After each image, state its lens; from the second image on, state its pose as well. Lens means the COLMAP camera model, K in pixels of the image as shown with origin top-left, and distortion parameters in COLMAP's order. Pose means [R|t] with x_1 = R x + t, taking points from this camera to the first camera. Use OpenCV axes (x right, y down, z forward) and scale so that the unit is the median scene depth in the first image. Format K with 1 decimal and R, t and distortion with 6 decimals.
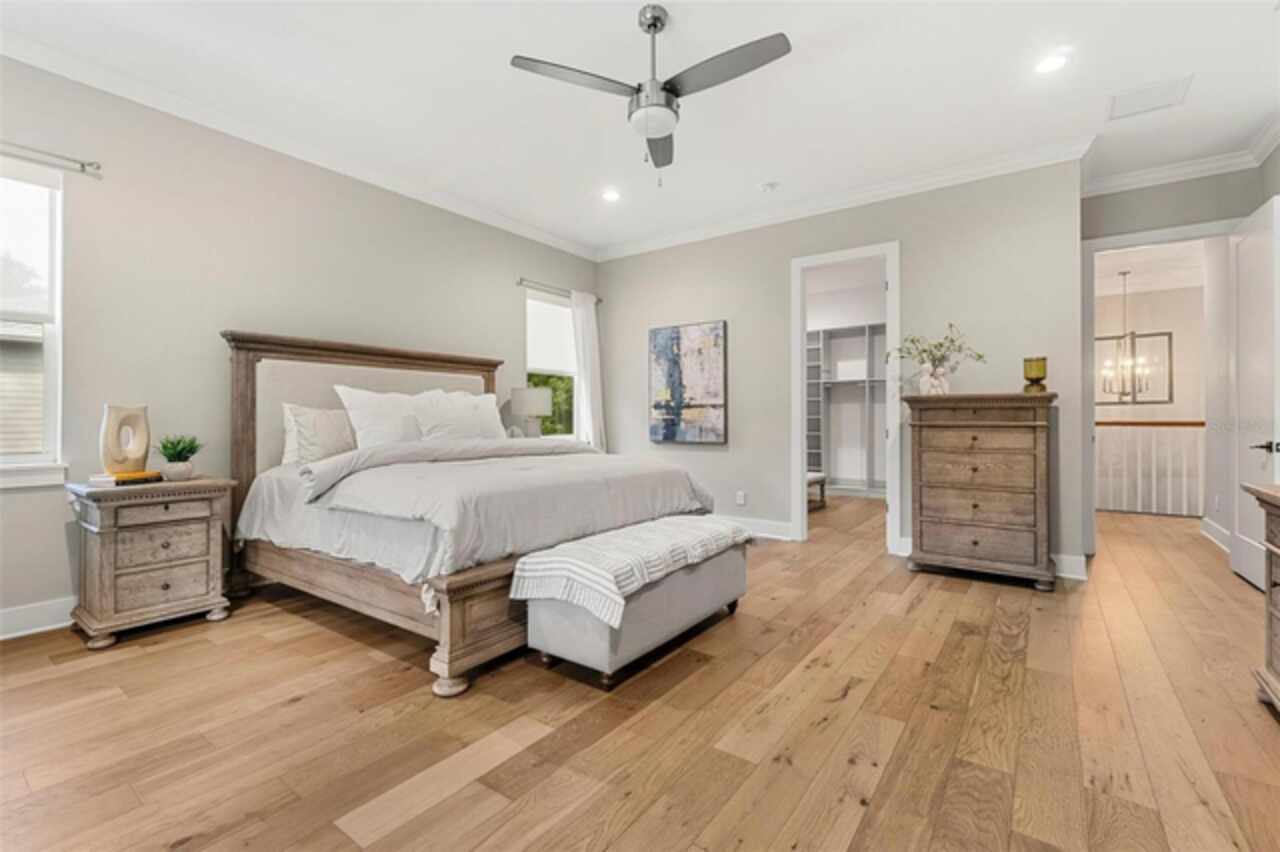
lens RADIAL K [[558.0, 0, 640.9], [0, 558.0, 417.1], [0, 0, 1]] dist [0.000050, 0.001442]
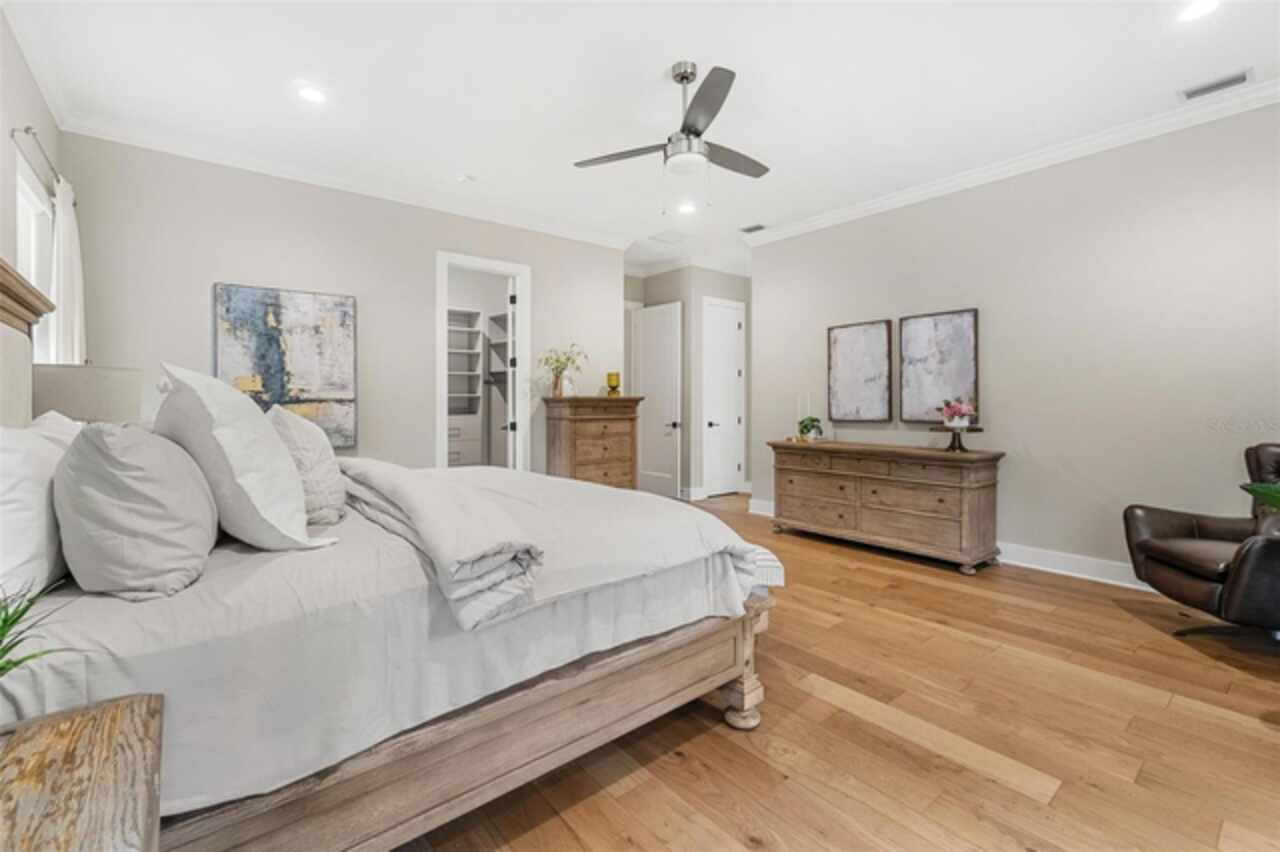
lens RADIAL K [[558.0, 0, 629.4], [0, 558.0, 408.9], [0, 0, 1]] dist [0.000050, 0.001442]
pose [[0.260152, -0.013149, 0.965478, -0.538131], [-0.001892, 0.999898, 0.014128, -0.020557], [-0.965566, -0.005502, 0.260101, 0.393002]]
